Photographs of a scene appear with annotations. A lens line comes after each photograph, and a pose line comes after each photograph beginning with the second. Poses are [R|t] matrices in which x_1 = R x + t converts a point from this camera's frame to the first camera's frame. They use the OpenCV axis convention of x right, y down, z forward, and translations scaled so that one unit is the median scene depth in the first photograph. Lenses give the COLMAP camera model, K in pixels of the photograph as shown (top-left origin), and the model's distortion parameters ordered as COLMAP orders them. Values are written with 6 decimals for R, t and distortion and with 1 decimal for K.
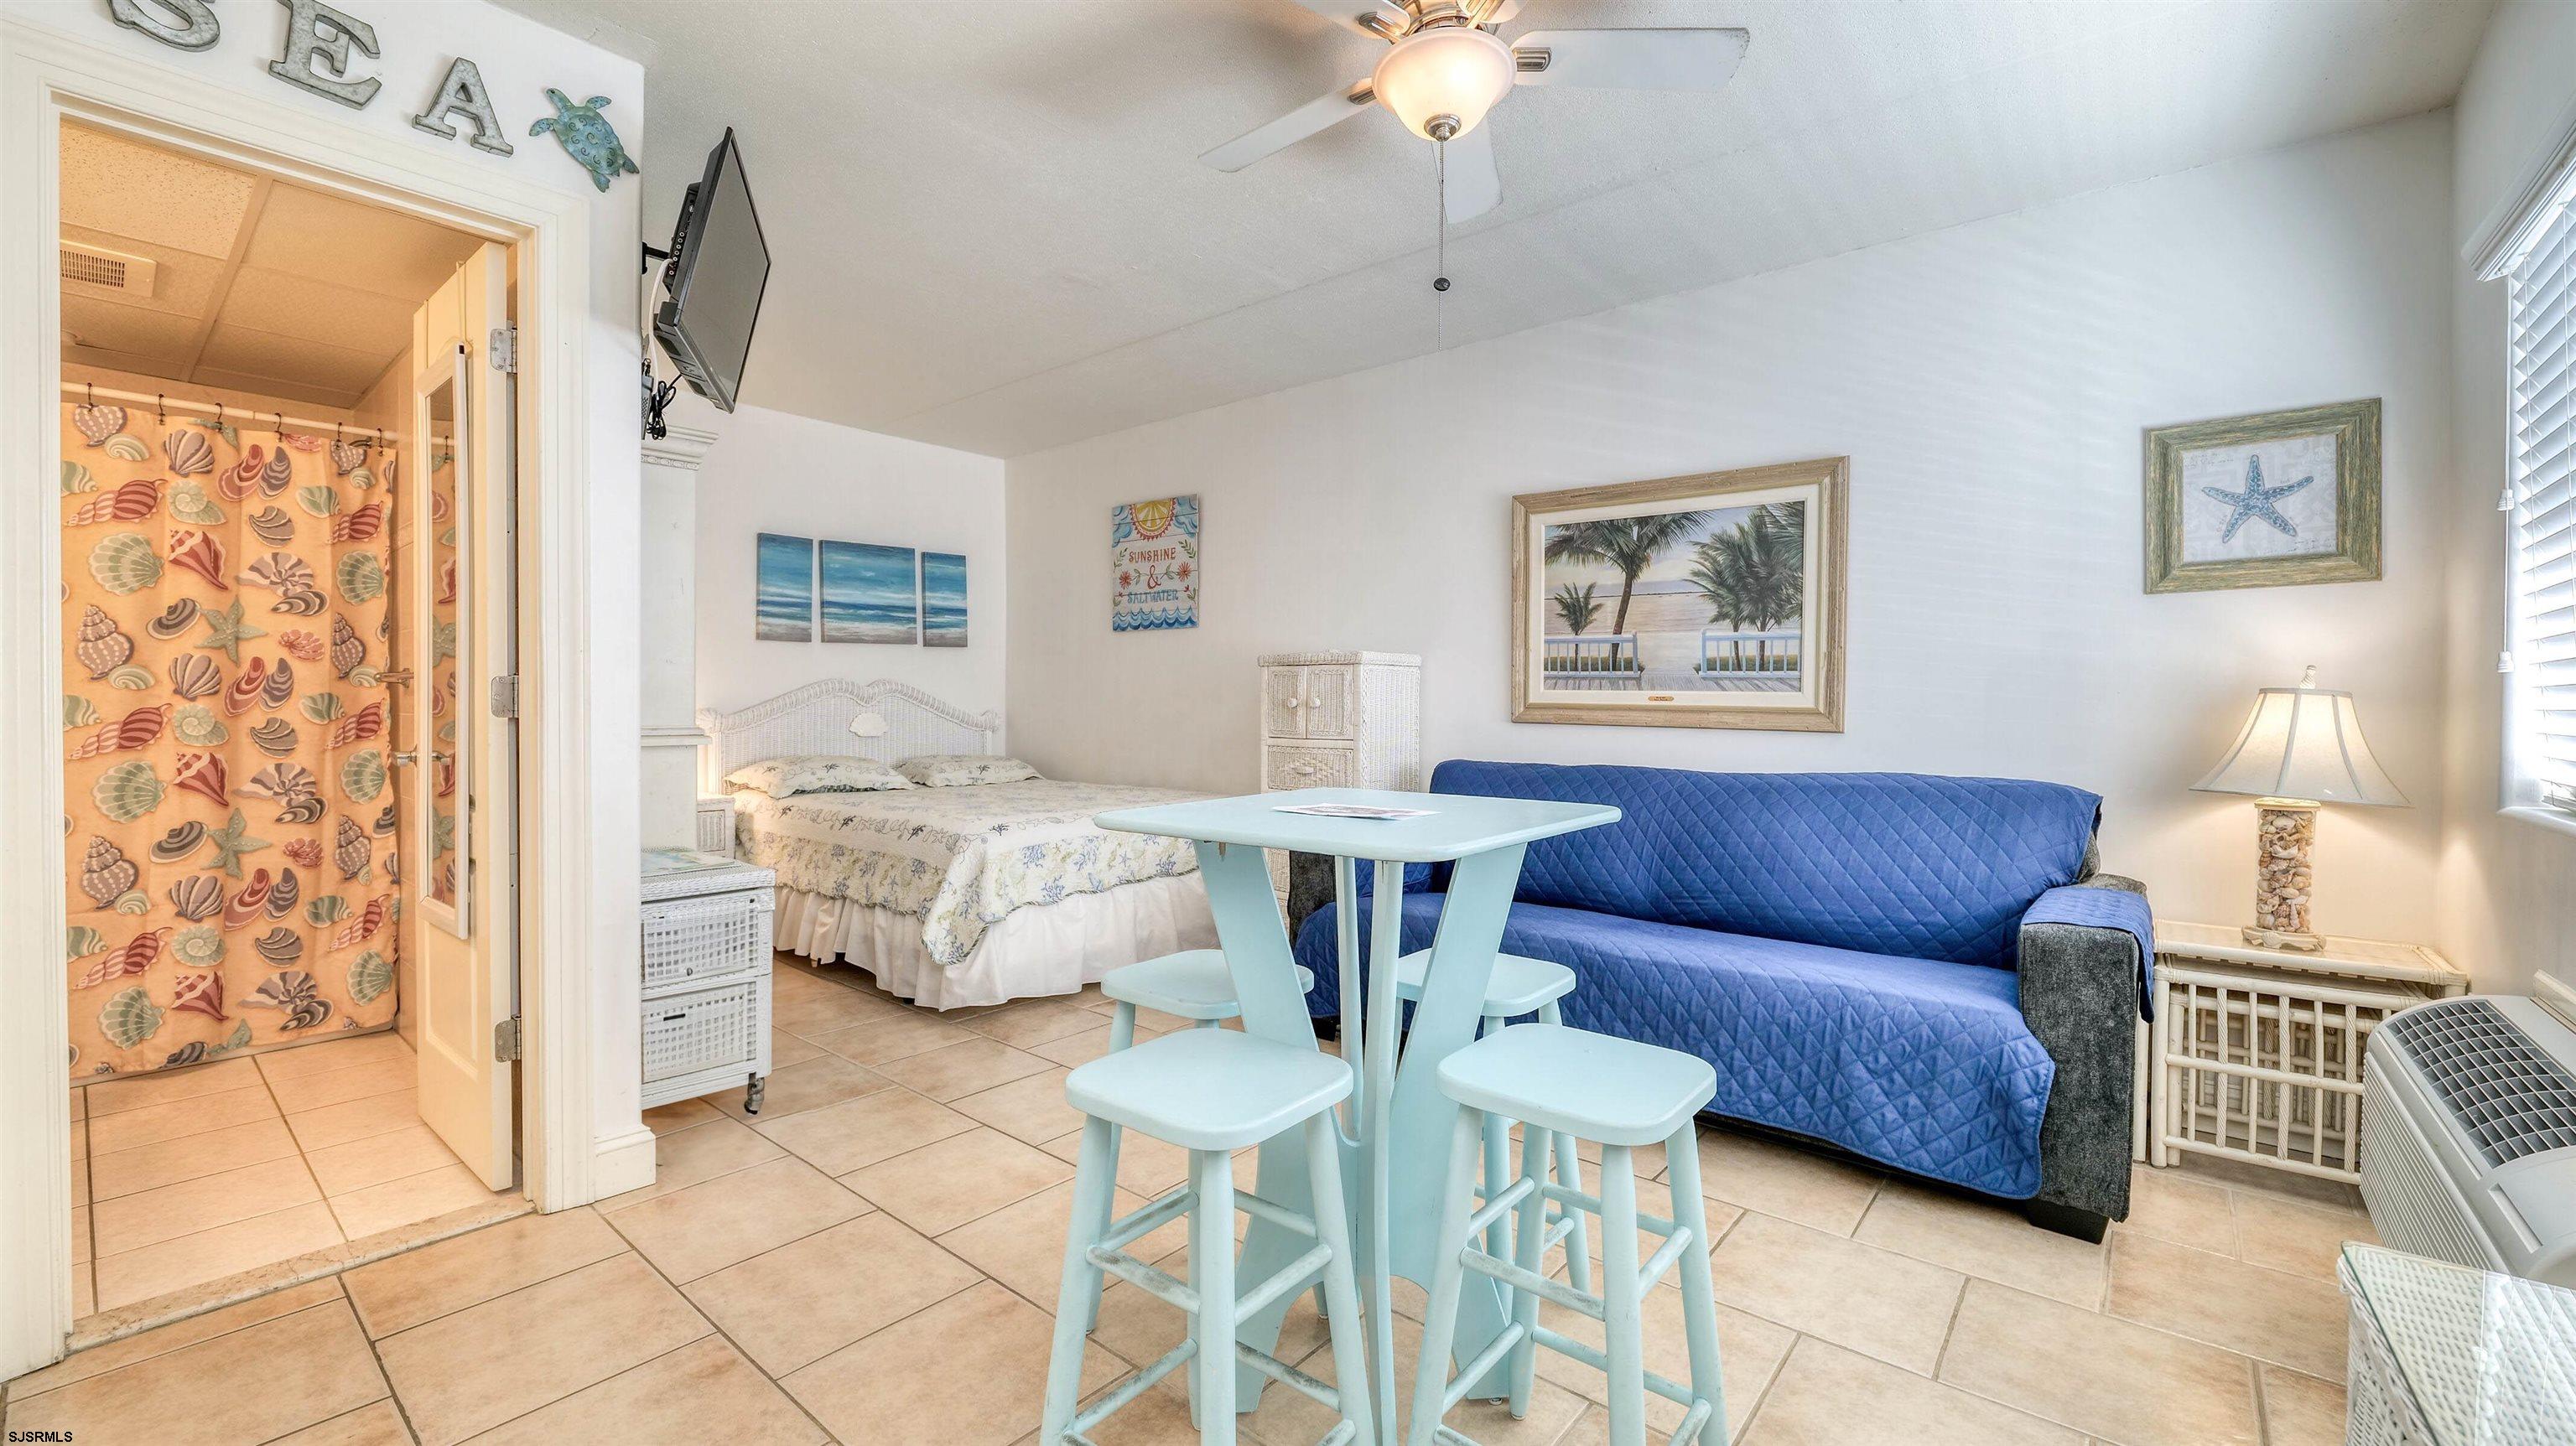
lens RADIAL K [[1041.6, 0, 1271.6], [0, 1041.6, 717.9], [0, 0, 1]] dist [-0.013842, 0.000870]
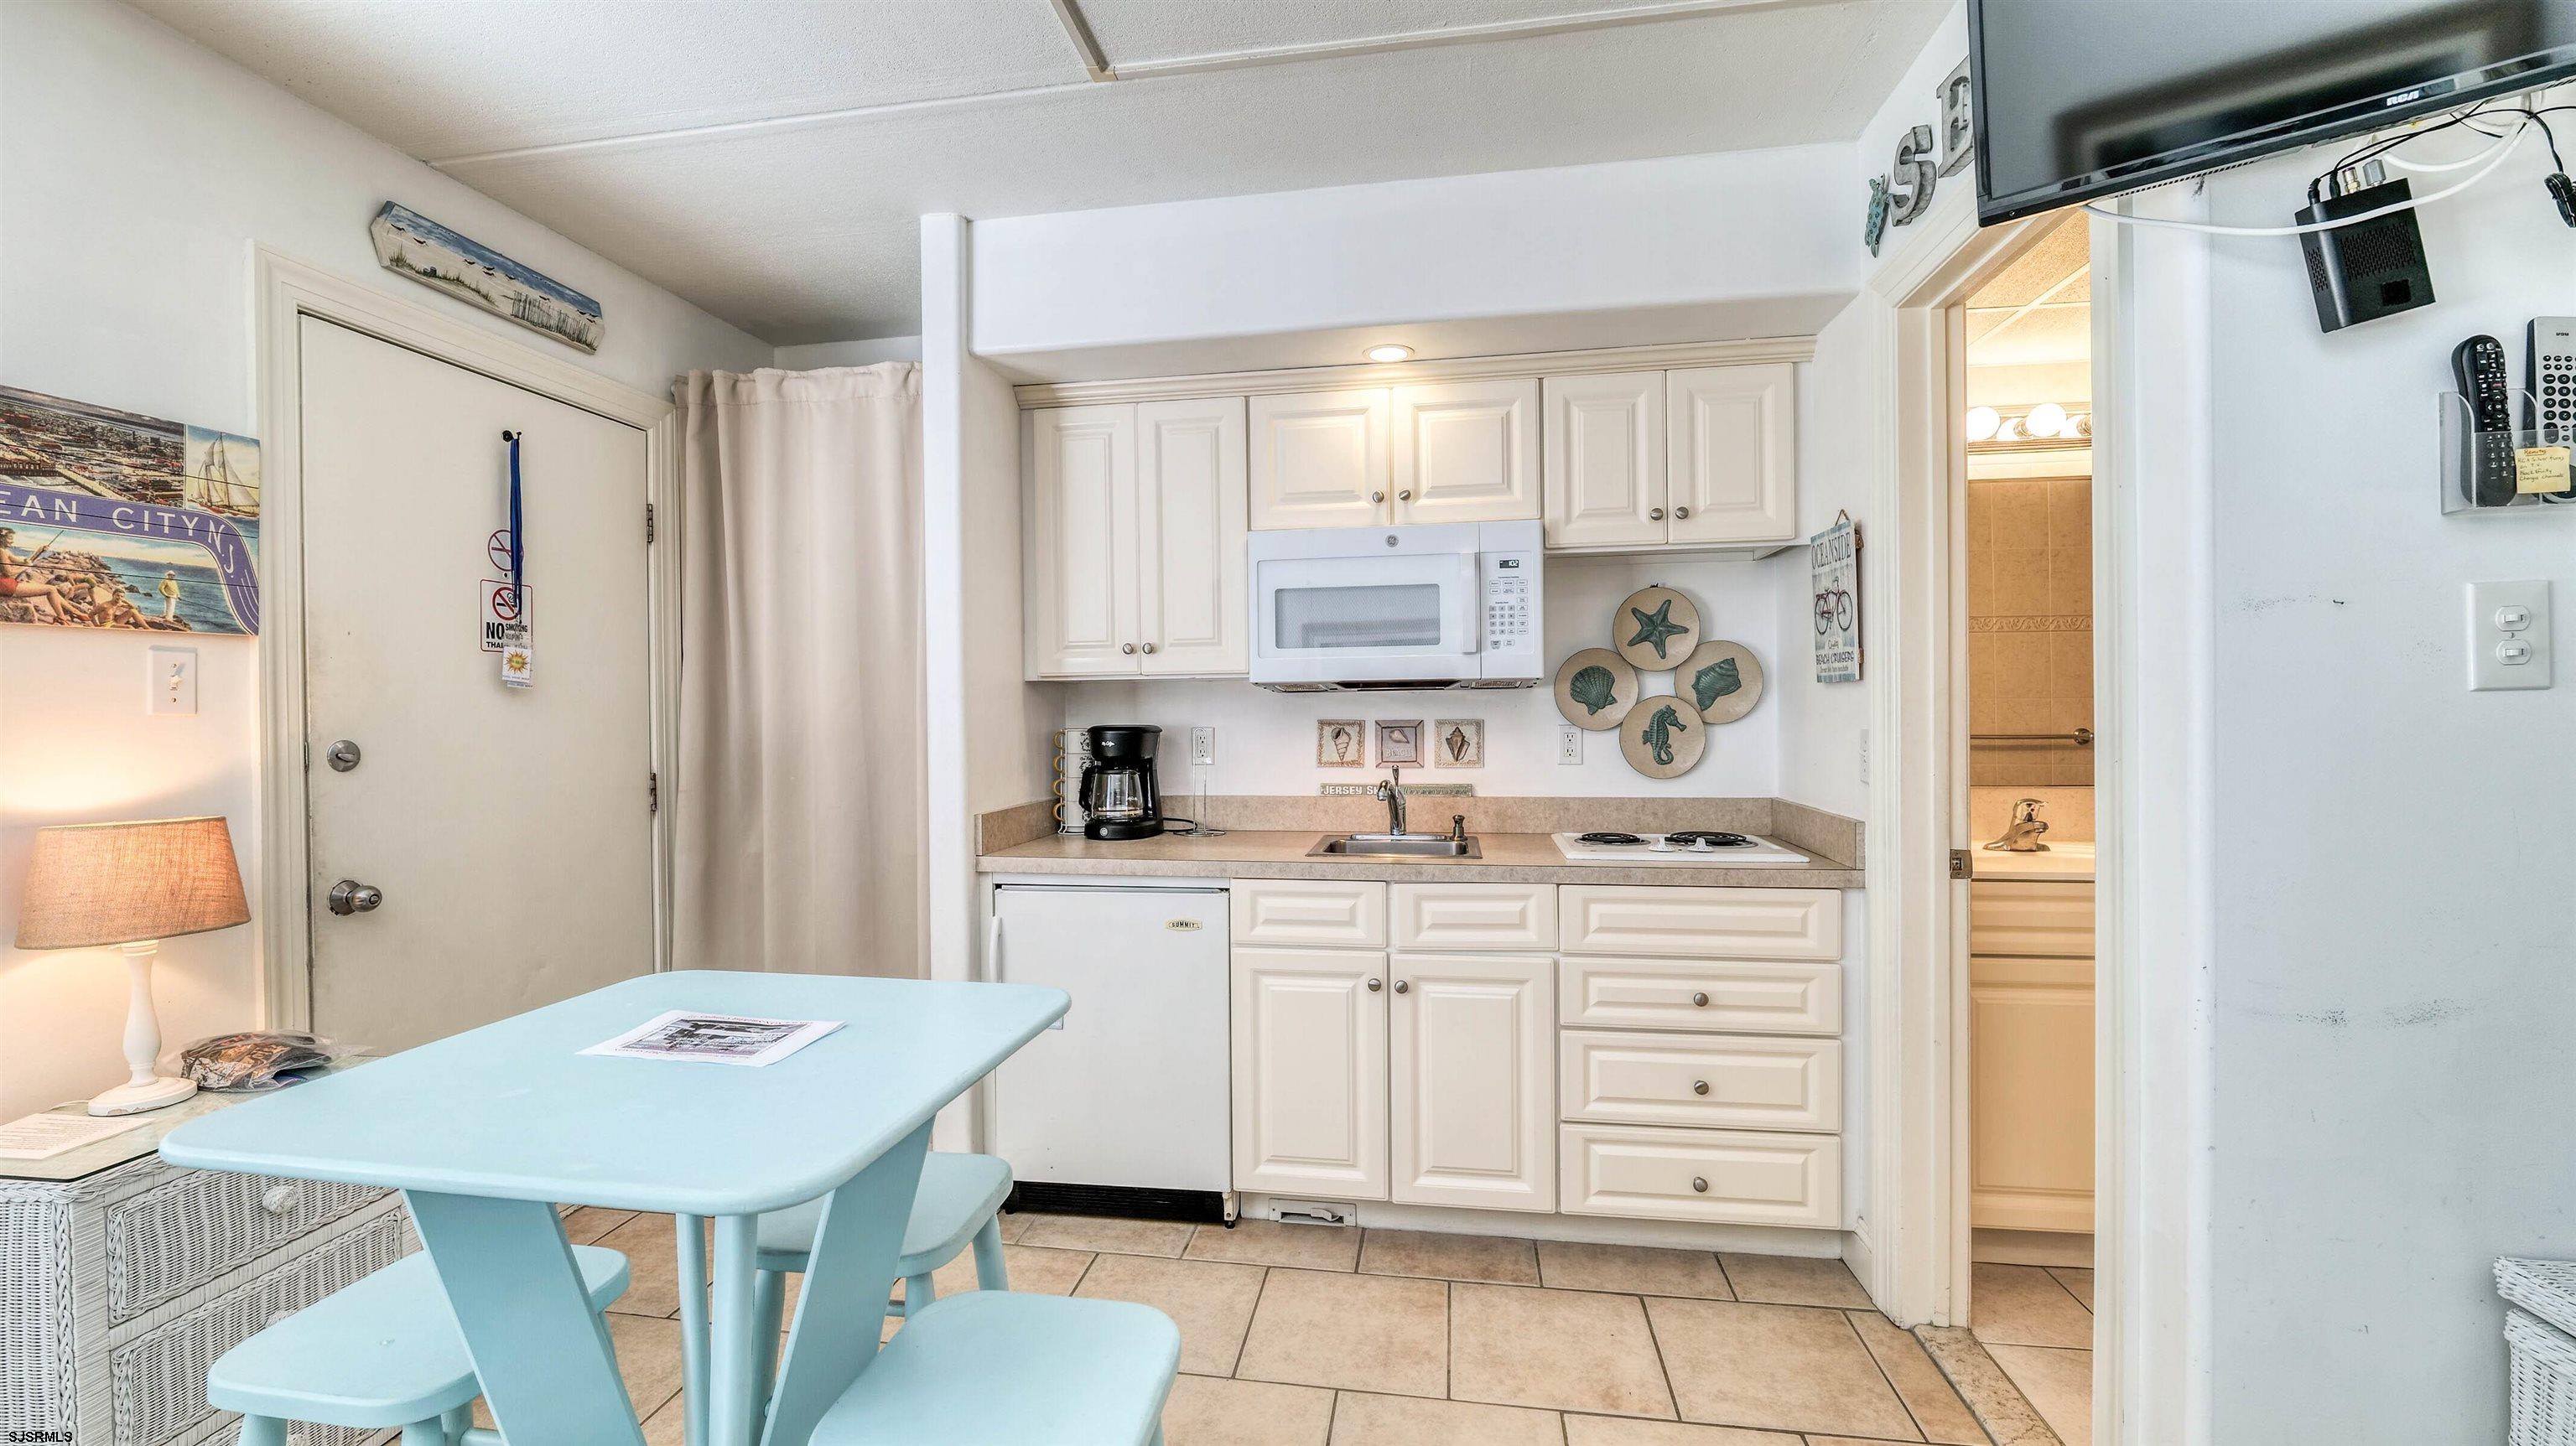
lens RADIAL K [[1041.6, 0, 1275.4], [0, 1041.6, 719.5], [0, 0, 1]] dist [-0.013842, 0.000870]
pose [[-0.858980, 0.007124, -0.511959, 0.047115], [-0.001789, 0.999855, 0.016914, -0.057974], [0.512006, 0.015445, -0.858843, 0.742022]]
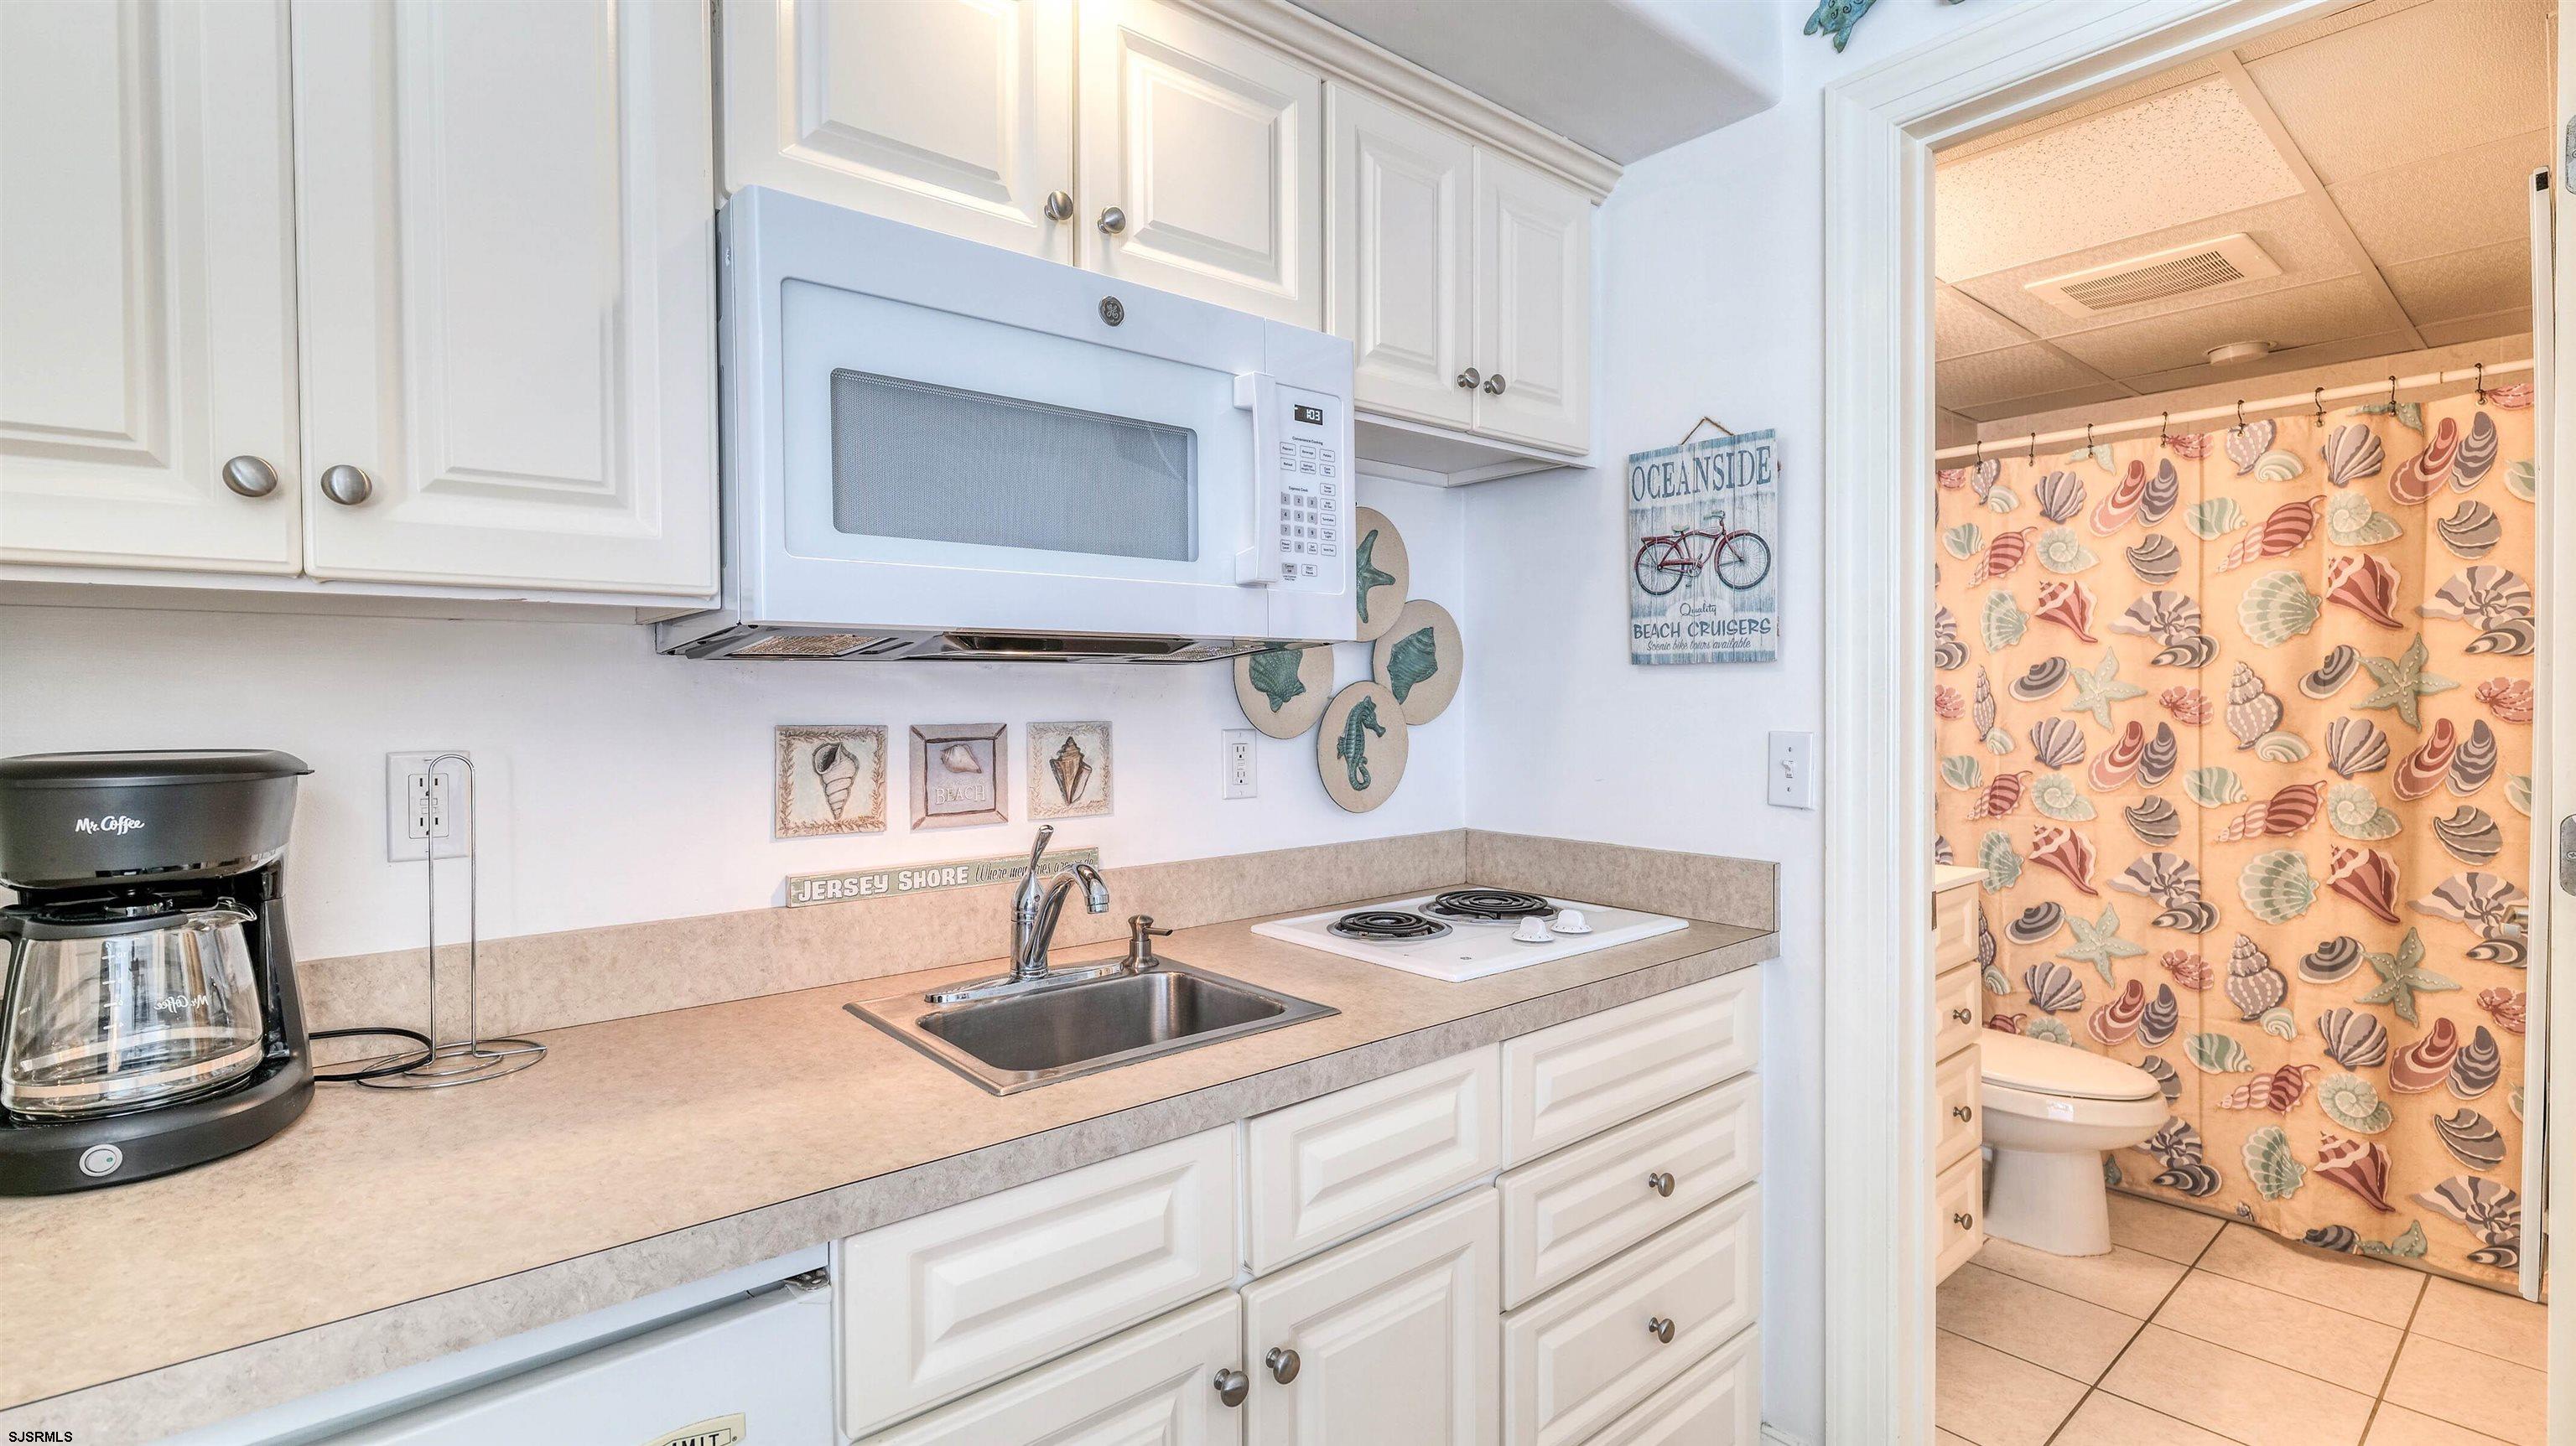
lens RADIAL K [[1147.5, 0, 1280.5], [0, 1147.5, 715.1], [0, 0, 1]] dist [-0.000093, -0.000226]
pose [[-0.175116, 0.009549, -0.984502, -0.057543], [-0.007056, 0.999915, 0.010954, -0.052730], [0.984523, 0.008865, -0.175034, 0.285679]]
